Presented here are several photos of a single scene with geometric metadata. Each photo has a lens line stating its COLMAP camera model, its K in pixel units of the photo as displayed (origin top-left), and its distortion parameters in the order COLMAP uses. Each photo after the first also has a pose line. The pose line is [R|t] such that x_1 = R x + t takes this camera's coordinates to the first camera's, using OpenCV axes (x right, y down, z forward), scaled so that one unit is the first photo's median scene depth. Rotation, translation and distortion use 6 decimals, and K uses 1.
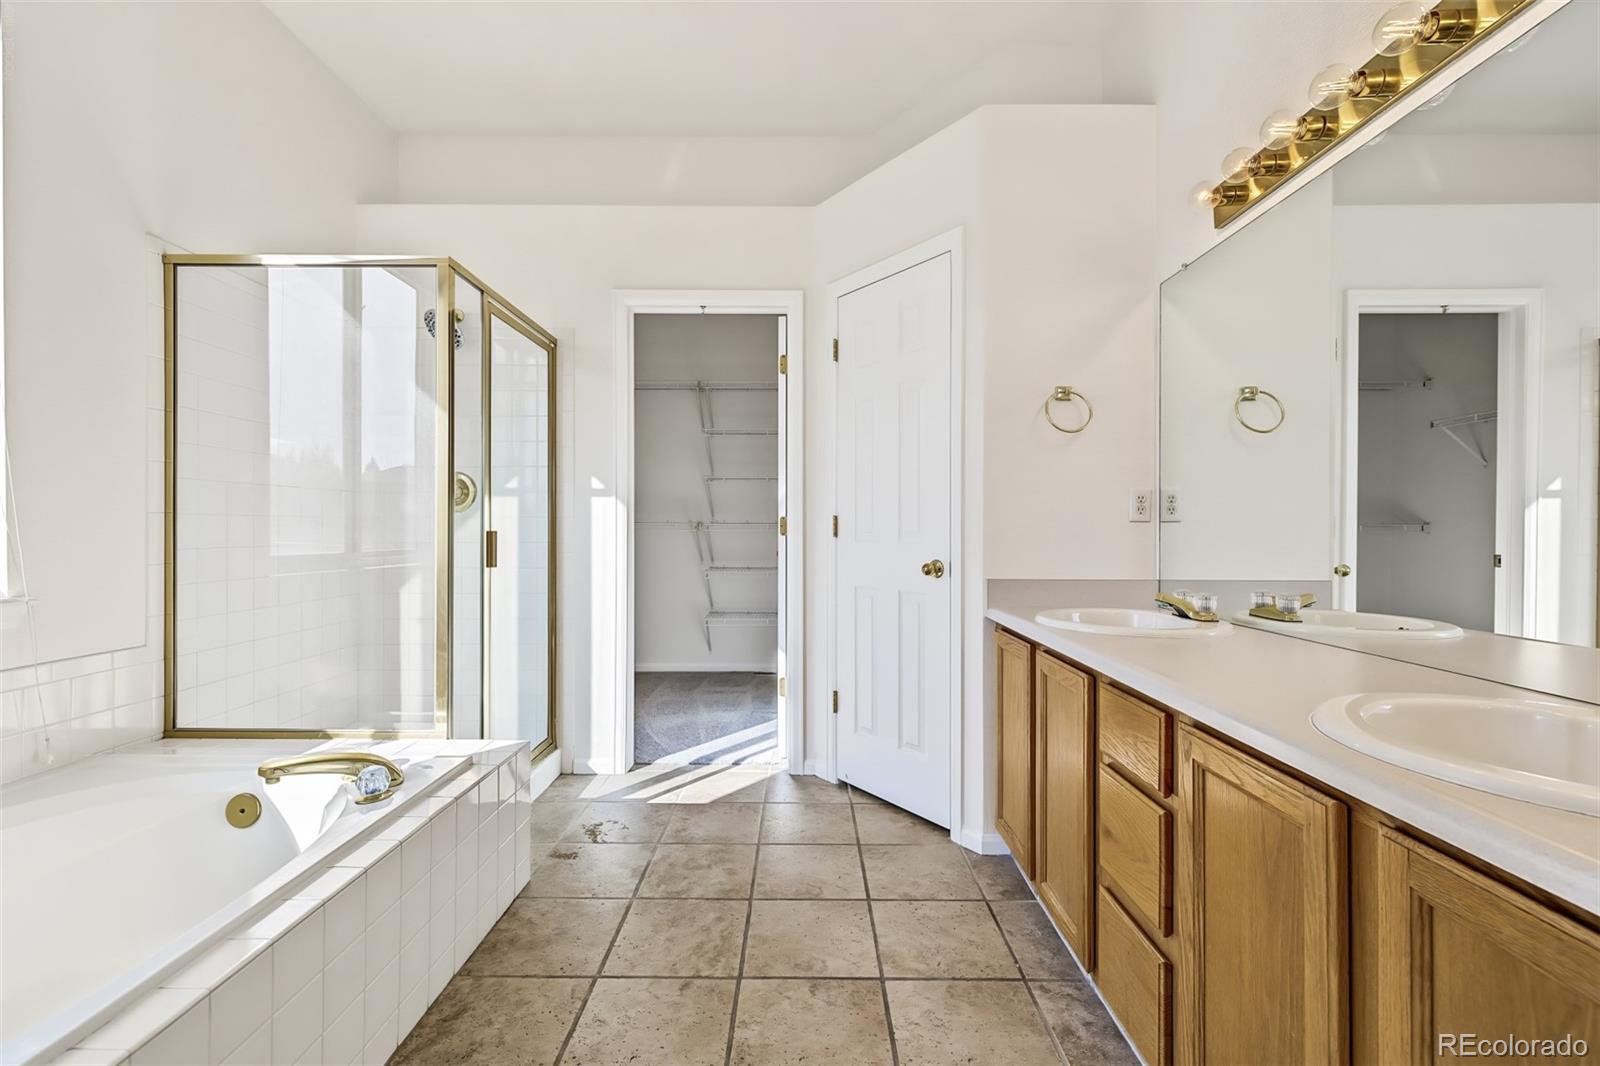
lens RADIAL K [[671.6, 0, 801.2], [0, 671.6, 523.1], [0, 0, 1]] dist [0.001057, -0.000729]
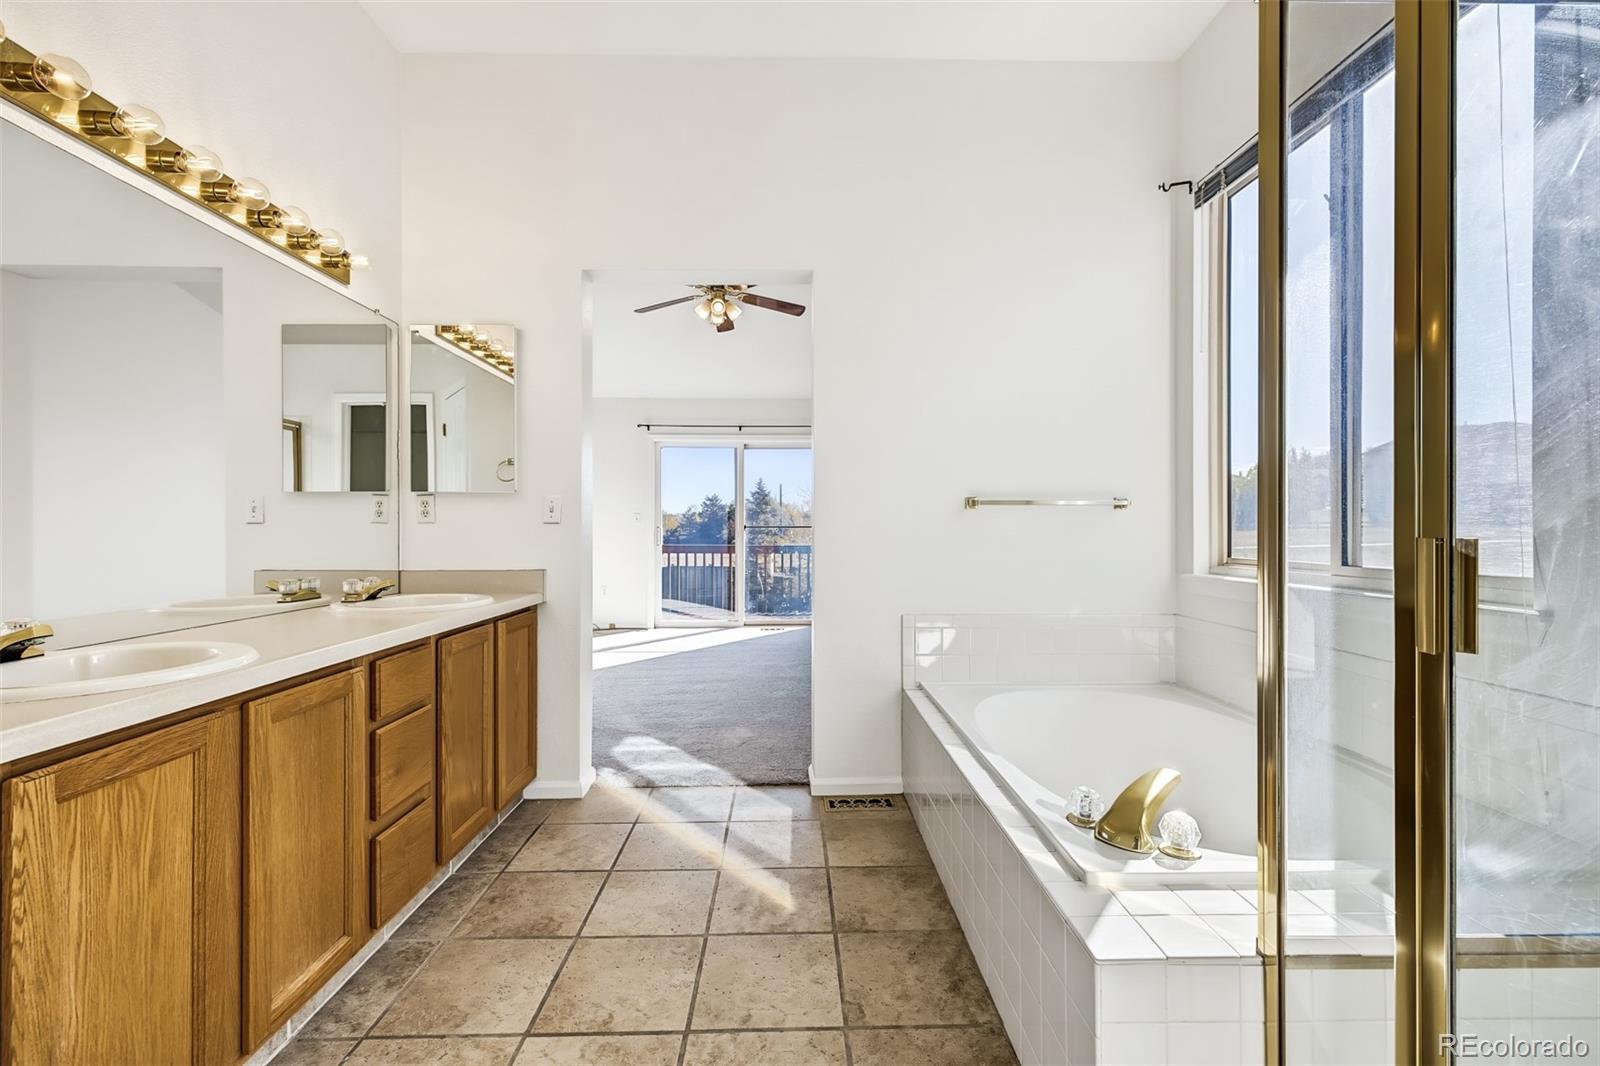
lens RADIAL K [[671.6, 0, 800.1], [0, 671.6, 535.8], [0, 0, 1]] dist [0.001057, -0.000729]
pose [[-0.999731, -0.003277, -0.022973, -0.234529], [-0.003500, 0.999947, 0.009662, 0.008151], [0.022940, 0.009739, -0.999689, 2.017995]]
